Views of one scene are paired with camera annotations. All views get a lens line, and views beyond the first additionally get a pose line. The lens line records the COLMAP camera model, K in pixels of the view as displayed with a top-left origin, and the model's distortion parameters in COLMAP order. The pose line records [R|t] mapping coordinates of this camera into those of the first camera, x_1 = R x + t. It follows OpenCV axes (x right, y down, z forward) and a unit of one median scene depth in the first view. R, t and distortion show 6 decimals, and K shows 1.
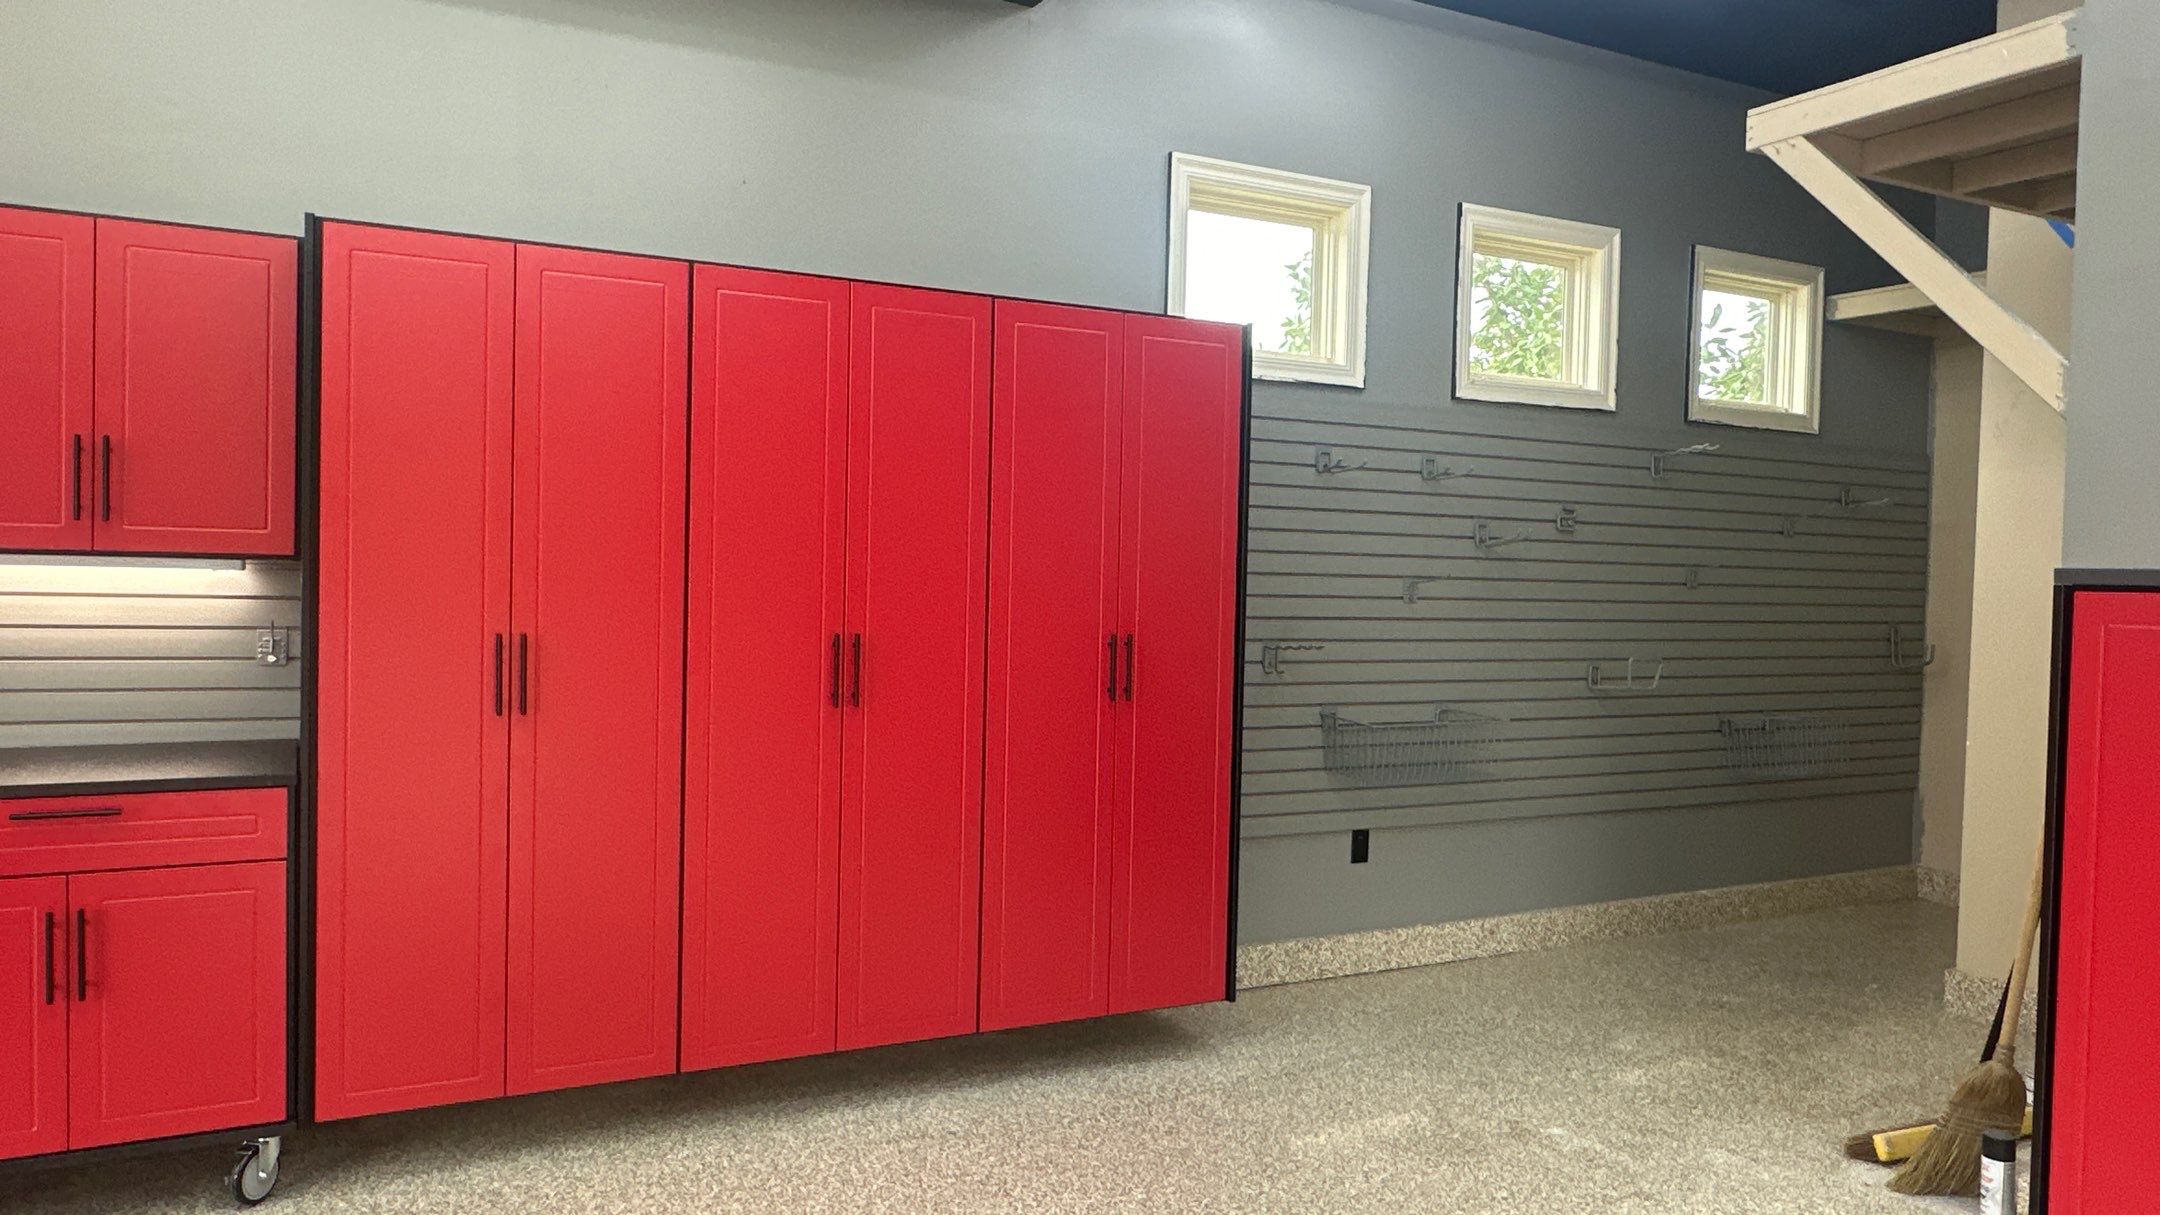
lens RADIAL K [[1474.3, 0, 1079.7], [0, 1474.3, 615.3], [0, 0, 1]] dist [-0.014483, 0.004098]
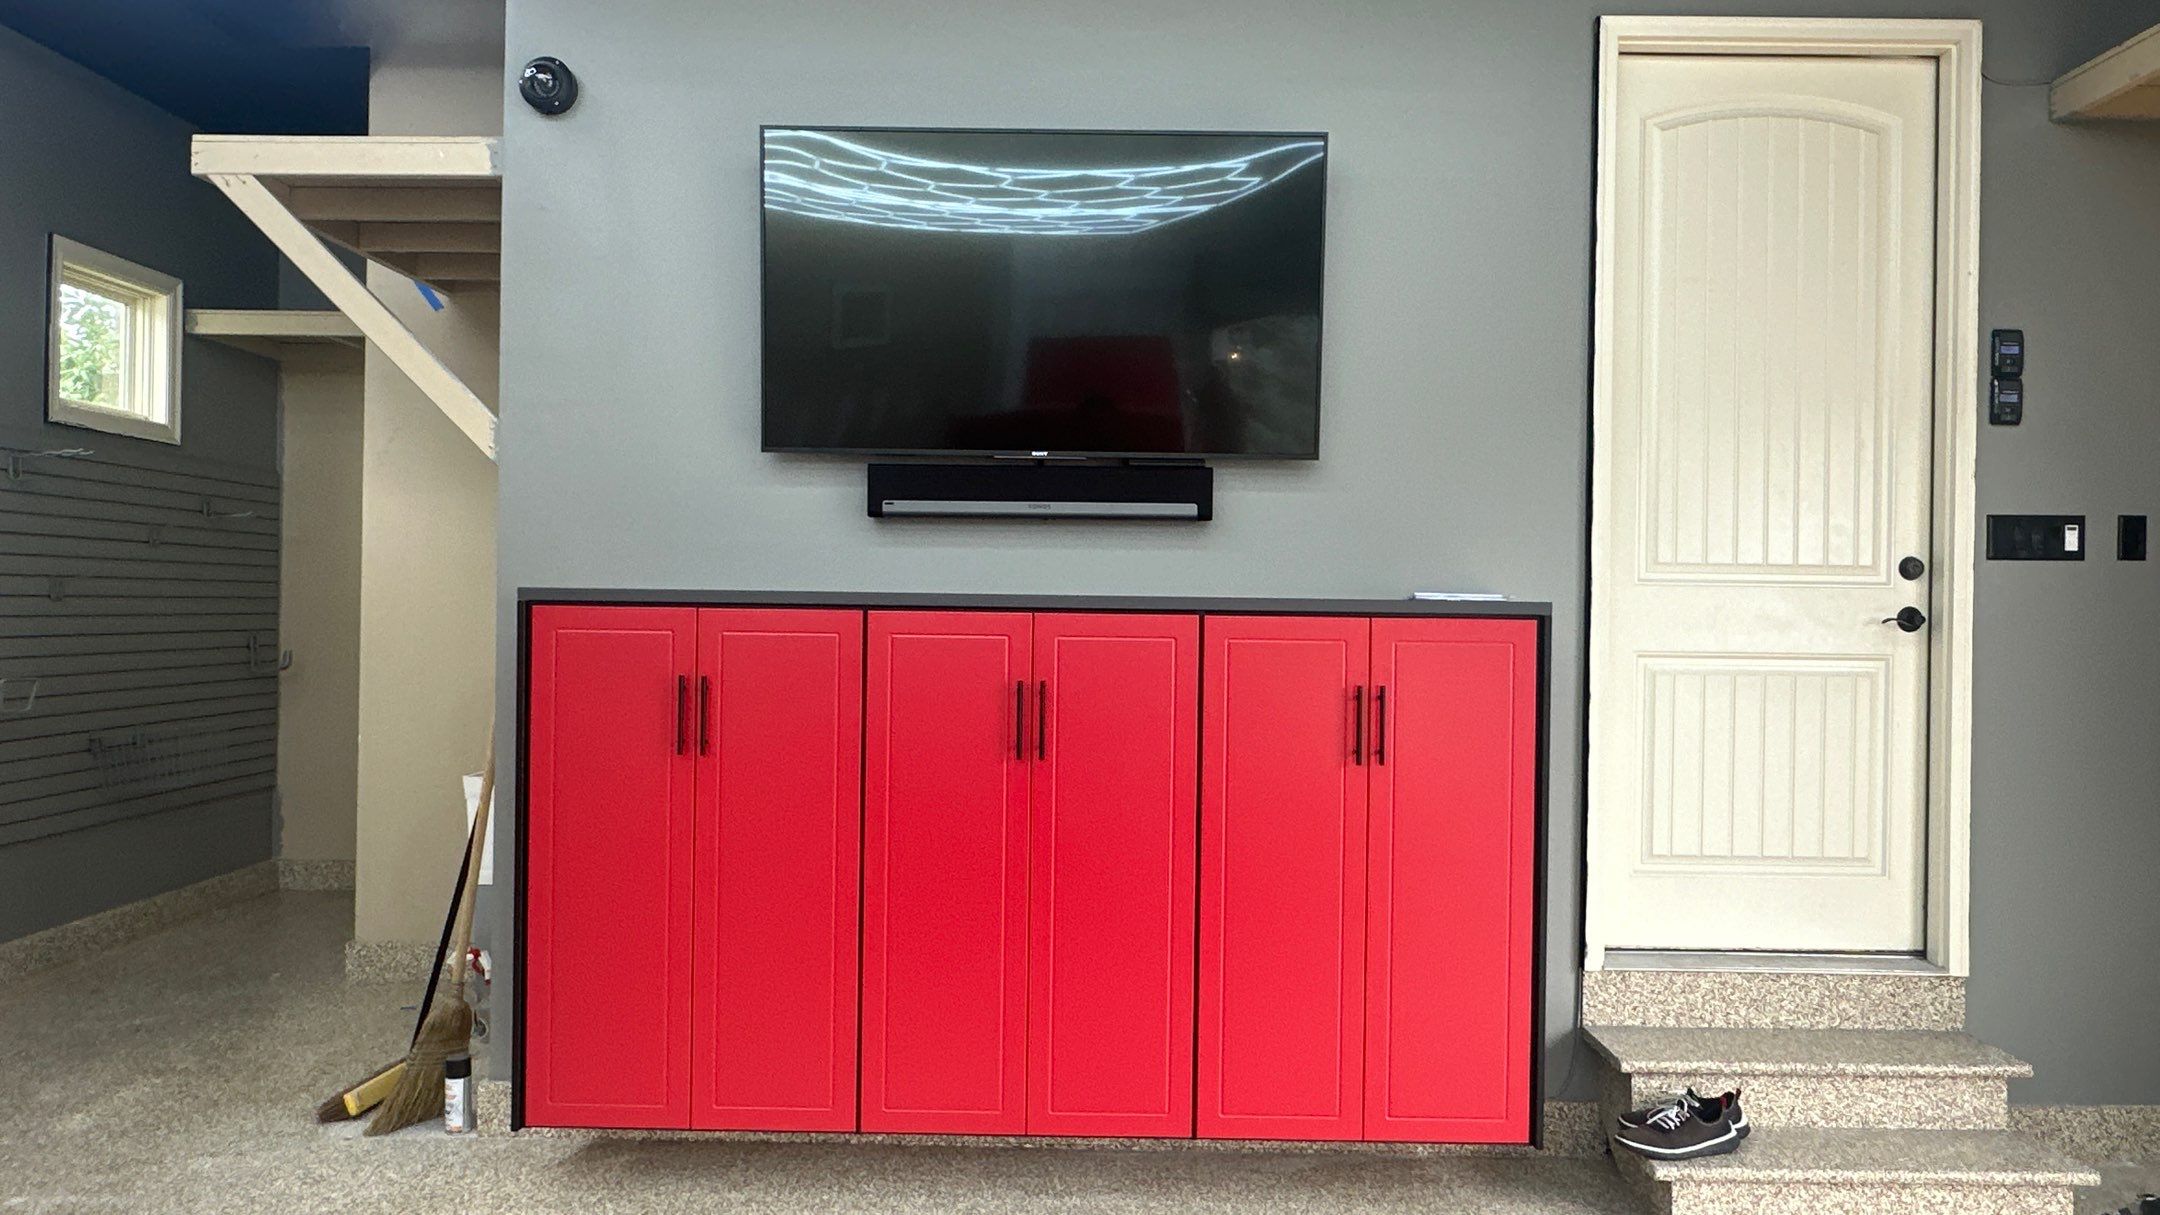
lens RADIAL K [[1474.3, 0, 1080.7], [0, 1474.3, 603.8], [0, 0, 1]] dist [-0.014483, 0.004098]
pose [[0.465301, -0.014495, 0.885034, -0.126277], [0.023189, 0.999722, 0.004182, -0.006035], [-0.884849, 0.018577, 0.465508, -0.011241]]
